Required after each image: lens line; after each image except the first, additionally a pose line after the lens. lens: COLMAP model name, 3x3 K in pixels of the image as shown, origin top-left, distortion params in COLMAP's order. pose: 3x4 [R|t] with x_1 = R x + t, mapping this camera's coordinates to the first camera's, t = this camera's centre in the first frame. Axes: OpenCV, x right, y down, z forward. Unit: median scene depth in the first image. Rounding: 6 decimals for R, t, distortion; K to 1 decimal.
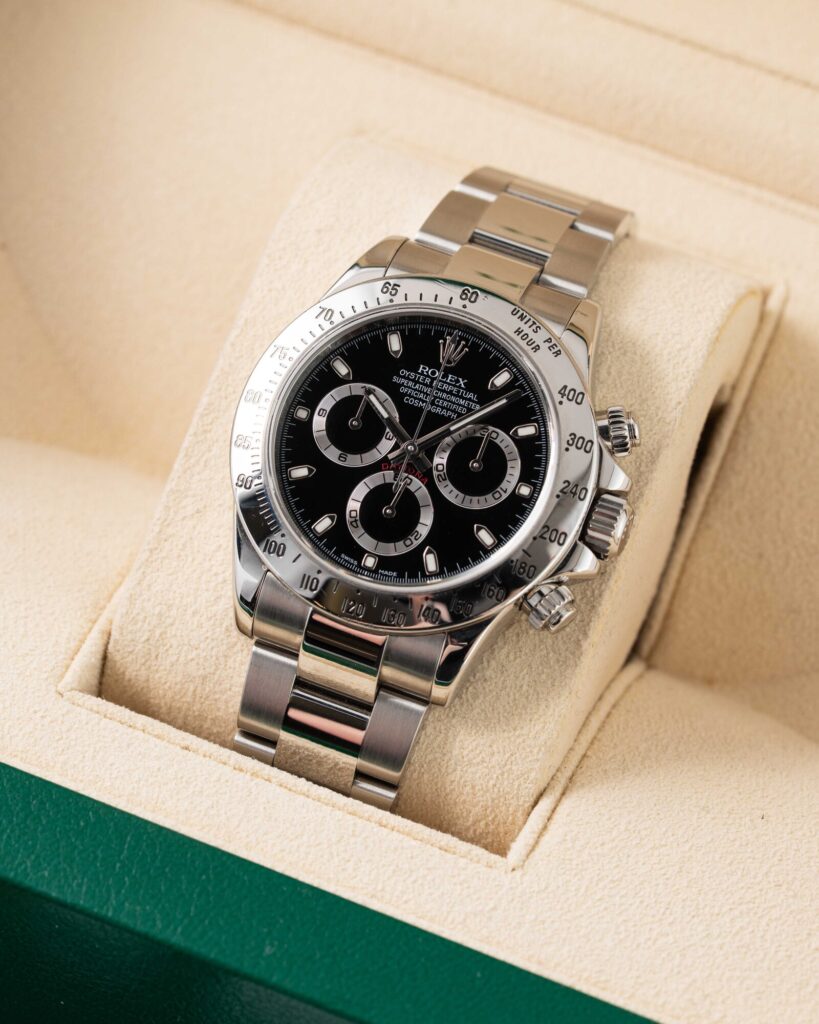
lens RADIAL K [[4626.8, 0, 410.9], [0, 4626.8, 508.7], [0, 0, 1]] dist [-0.085835, 0.000000]
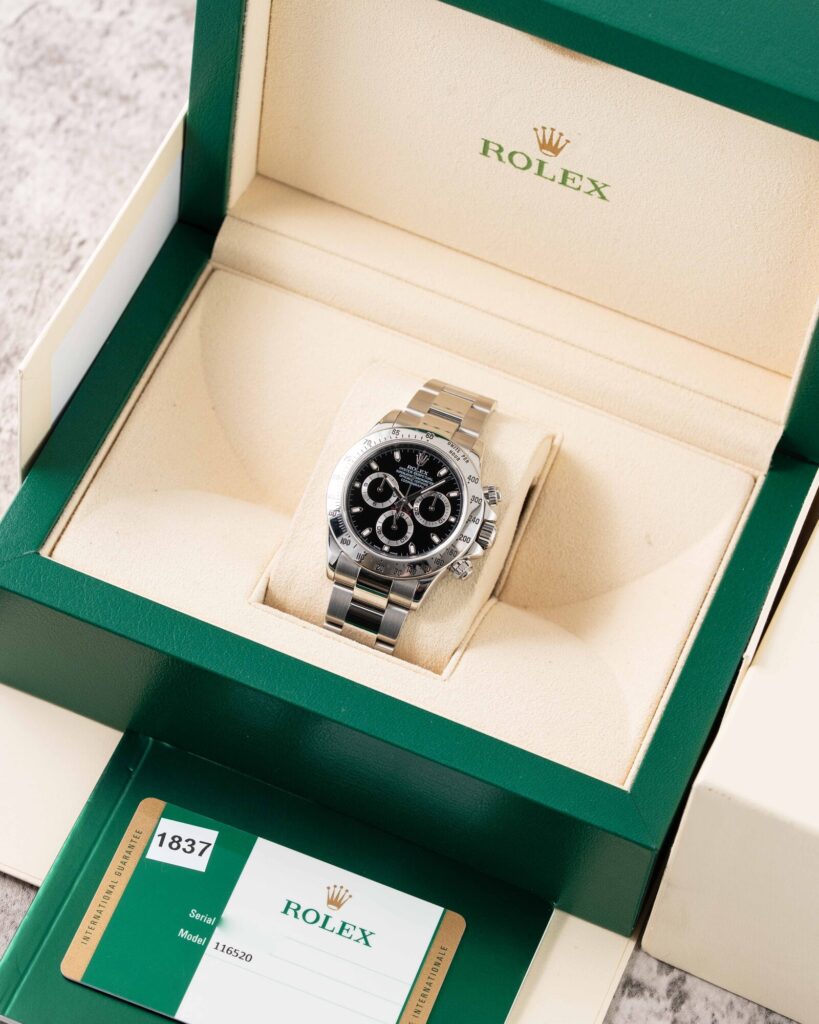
lens RADIAL K [[4626.8, 0, 409.0], [0, 4626.8, 513.1], [0, 0, 1]] dist [-0.085835, 0.000000]
pose [[0.997429, 0.021966, 0.068211, -0.154965], [-0.020393, 0.999512, -0.023678, 0.048036], [-0.068698, 0.022226, 0.997390, -1.318881]]
